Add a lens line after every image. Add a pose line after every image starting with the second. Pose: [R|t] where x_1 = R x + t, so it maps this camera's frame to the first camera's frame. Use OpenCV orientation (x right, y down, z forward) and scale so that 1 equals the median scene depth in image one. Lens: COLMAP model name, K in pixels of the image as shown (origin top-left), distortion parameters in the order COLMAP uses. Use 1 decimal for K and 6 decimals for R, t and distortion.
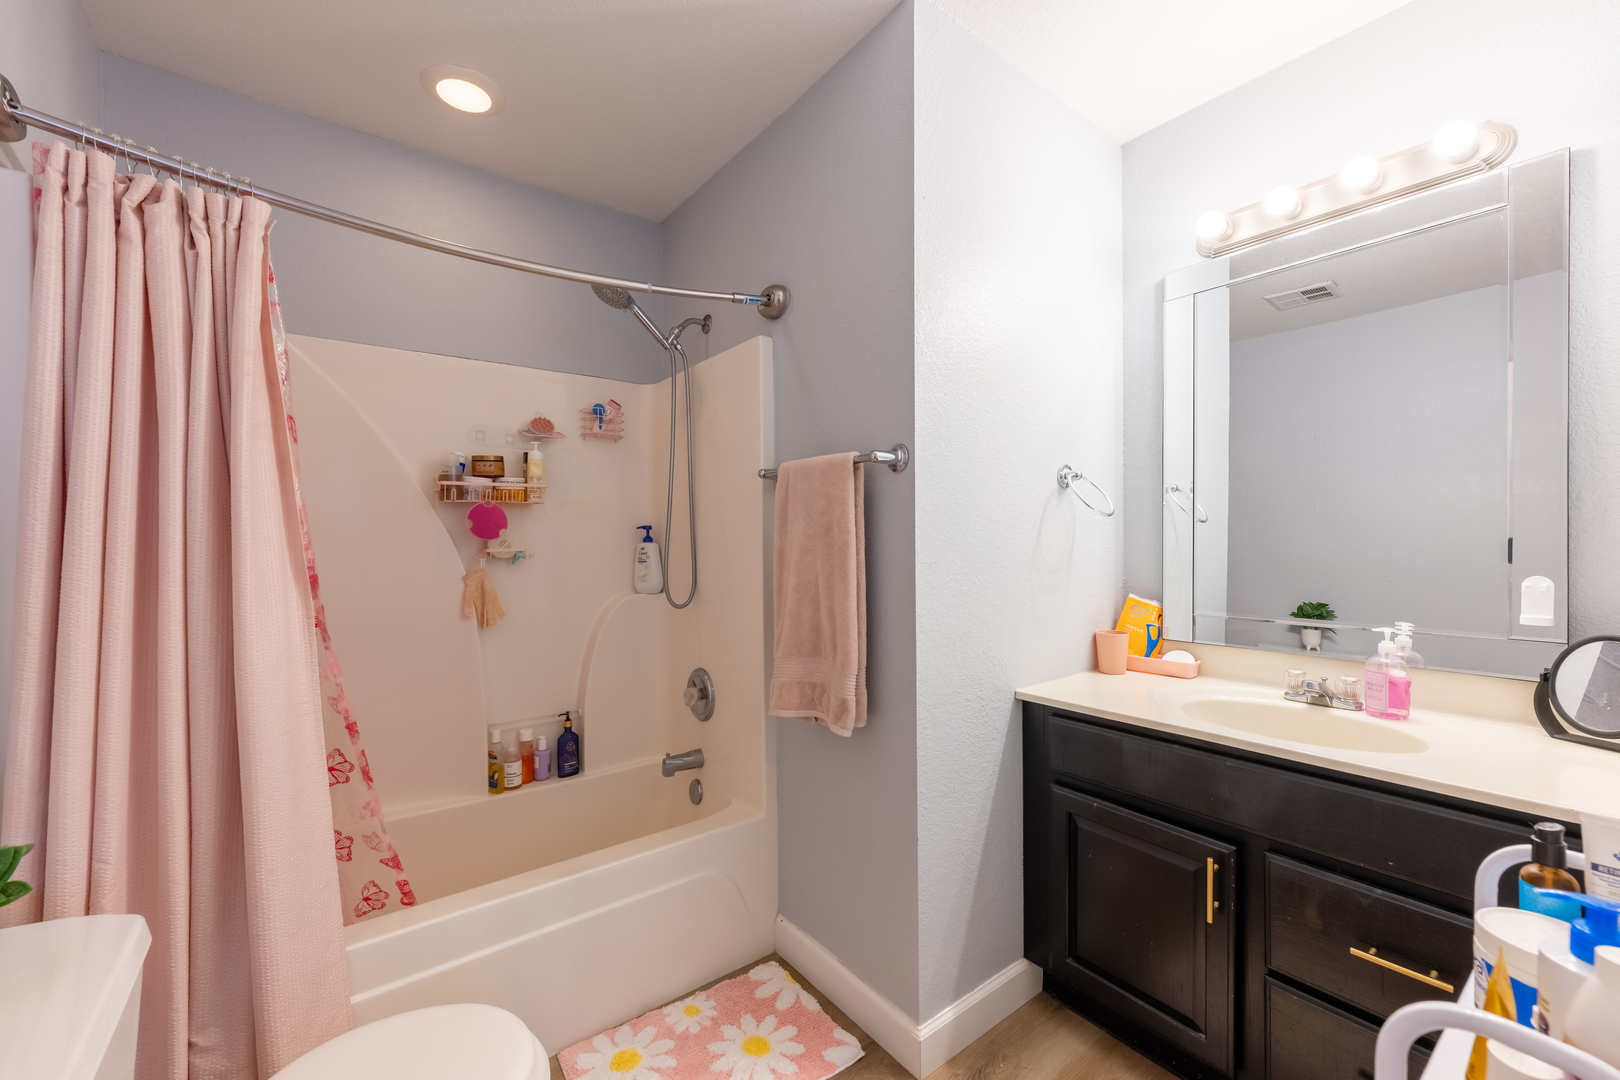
lens RADIAL K [[642.8, 0, 815.5], [0, 642.8, 544.8], [0, 0, 1]] dist [-0.001659, 0.000842]
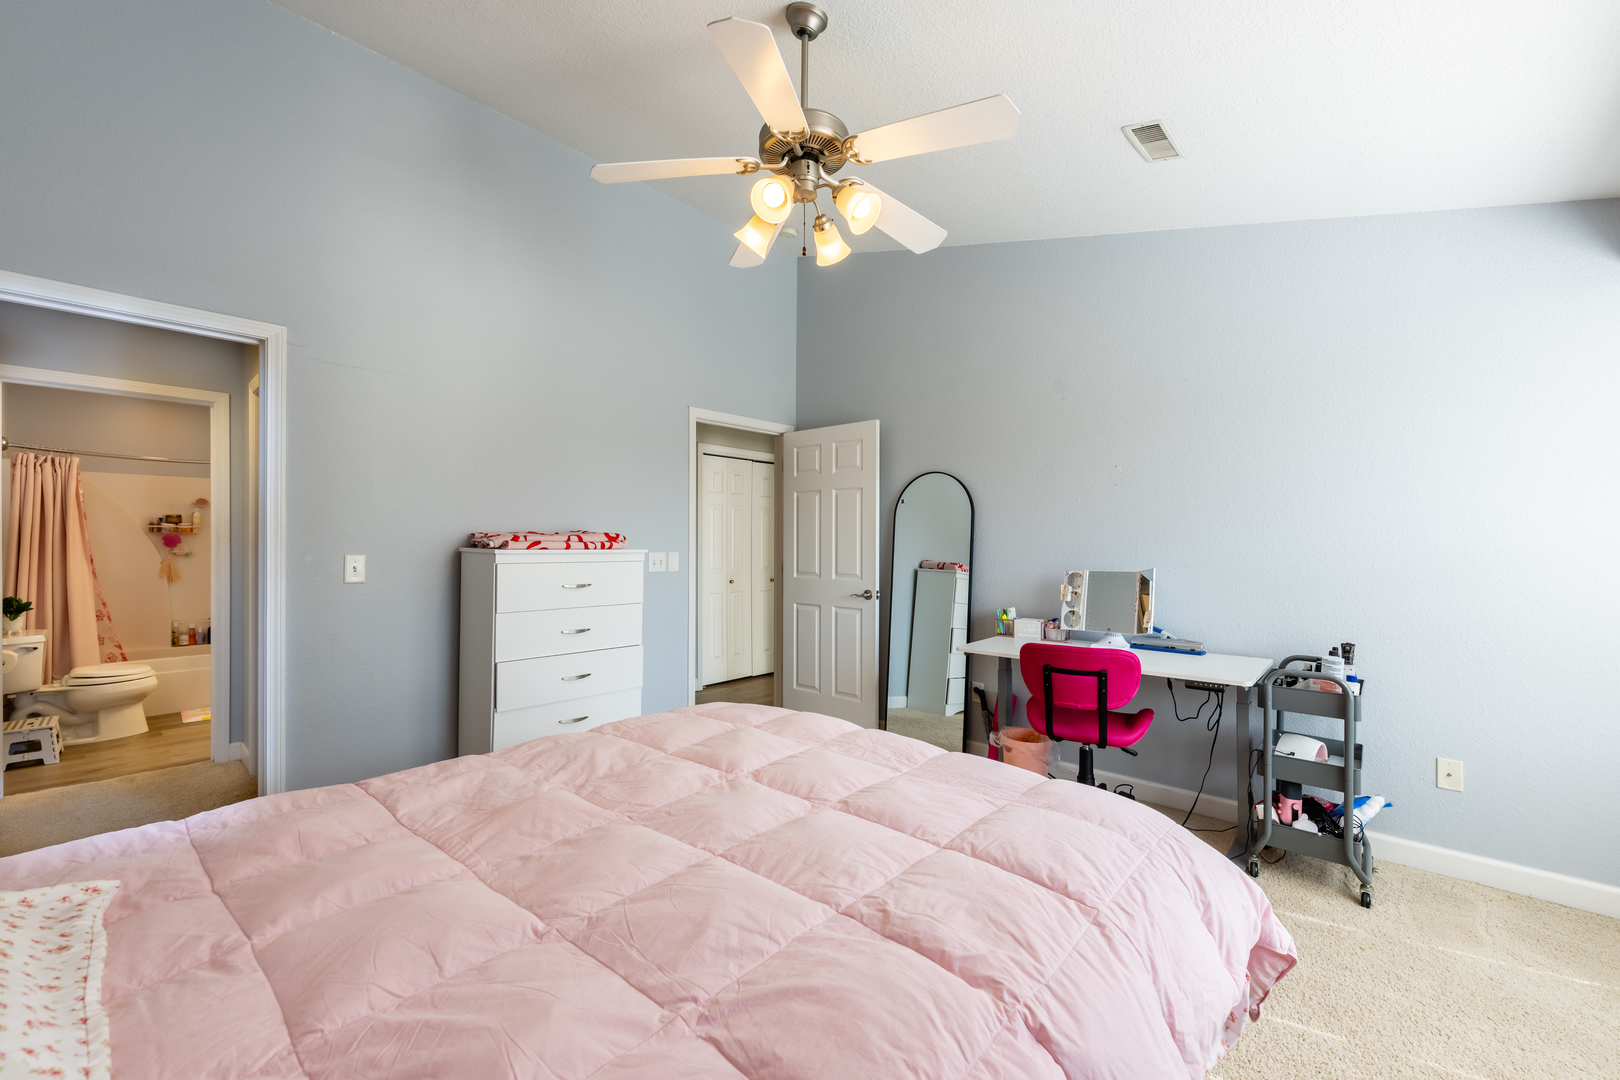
lens RADIAL K [[642.8, 0, 806.8], [0, 642.8, 540.9], [0, 0, 1]] dist [-0.001659, 0.000842]
pose [[0.985696, 0.008404, 0.168322, 2.213173], [-0.007091, 0.999940, -0.008399, -0.044247], [-0.168383, 0.007085, 0.985696, -2.784600]]
